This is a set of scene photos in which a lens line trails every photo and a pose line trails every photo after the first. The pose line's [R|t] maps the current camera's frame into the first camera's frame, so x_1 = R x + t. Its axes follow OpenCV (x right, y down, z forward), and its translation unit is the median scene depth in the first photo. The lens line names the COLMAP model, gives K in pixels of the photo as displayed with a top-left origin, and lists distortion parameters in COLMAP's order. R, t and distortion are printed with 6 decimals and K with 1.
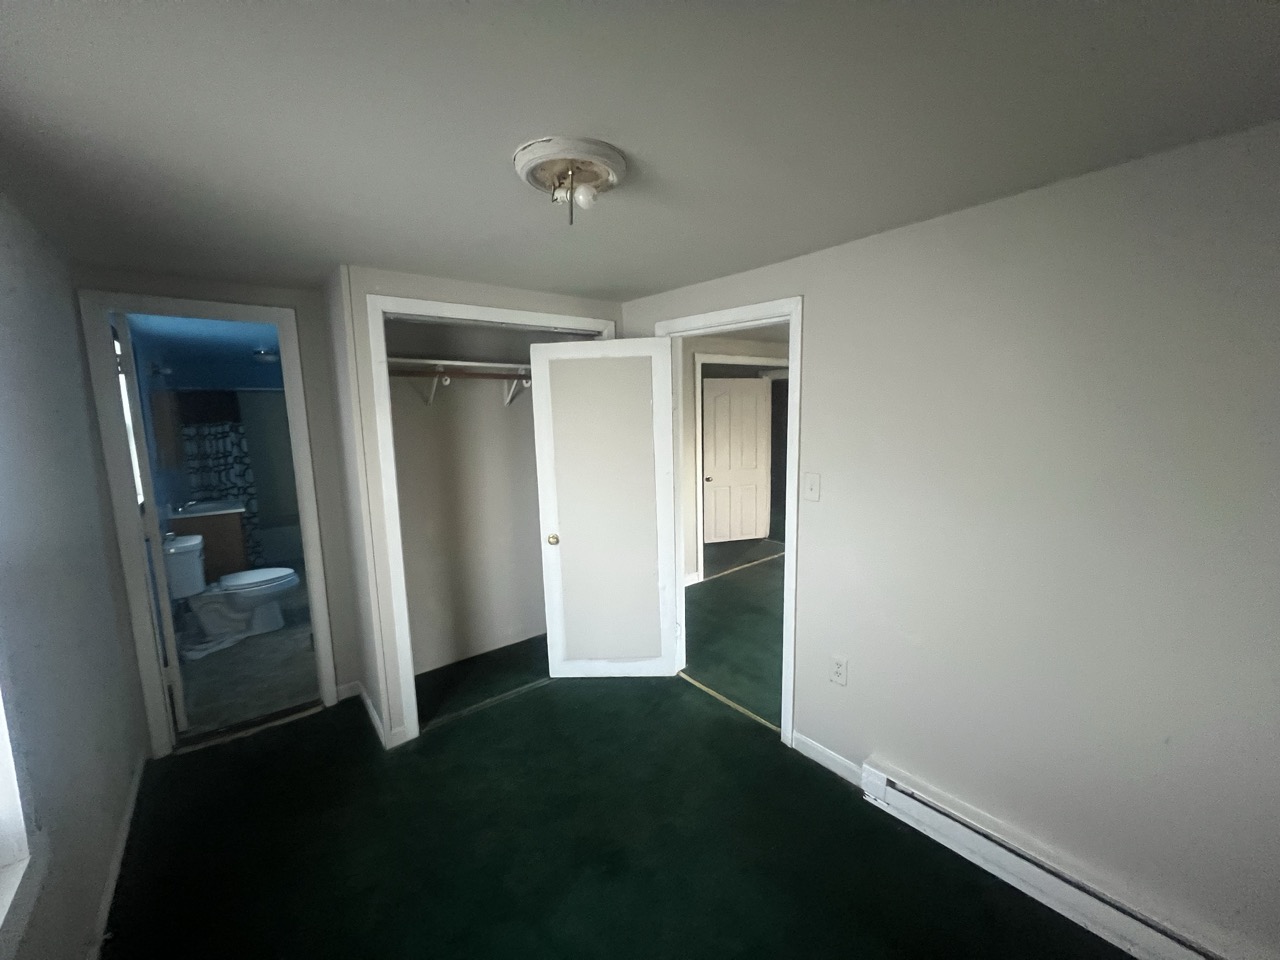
lens RADIAL K [[518.5, 0, 643.9], [0, 518.5, 482.3], [0, 0, 1]] dist [0.006402, 0.000170]
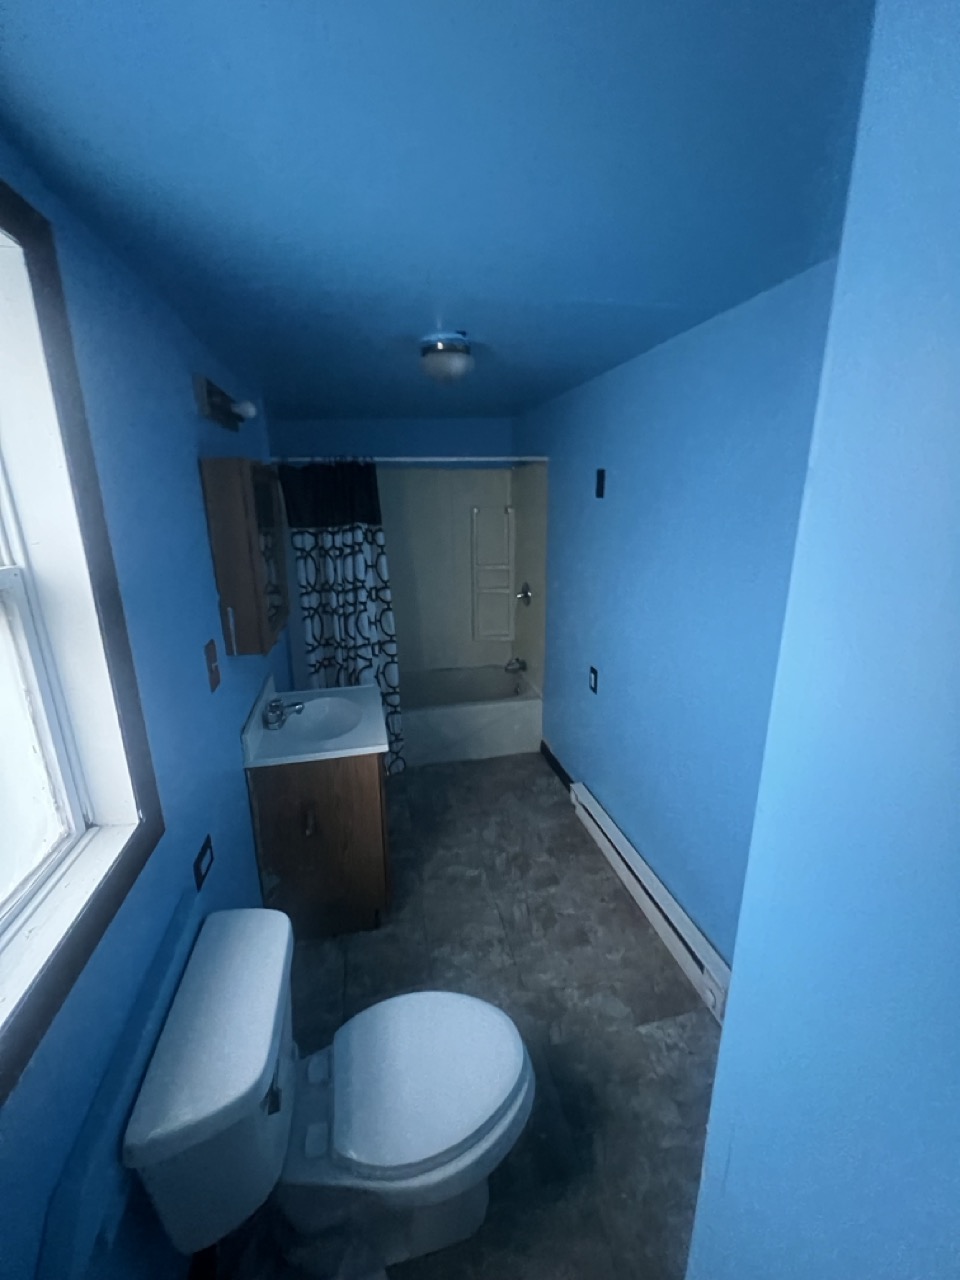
lens RADIAL K [[518.5, 0, 480.0], [0, 518.5, 640.0], [0, 0, 1]] dist [0.006402, 0.000170]
pose [[0.899990, 0.123978, -0.417908, -0.453628], [-0.062965, 0.985621, 0.156799, -0.090205], [0.431339, -0.114804, 0.894856, 0.565056]]
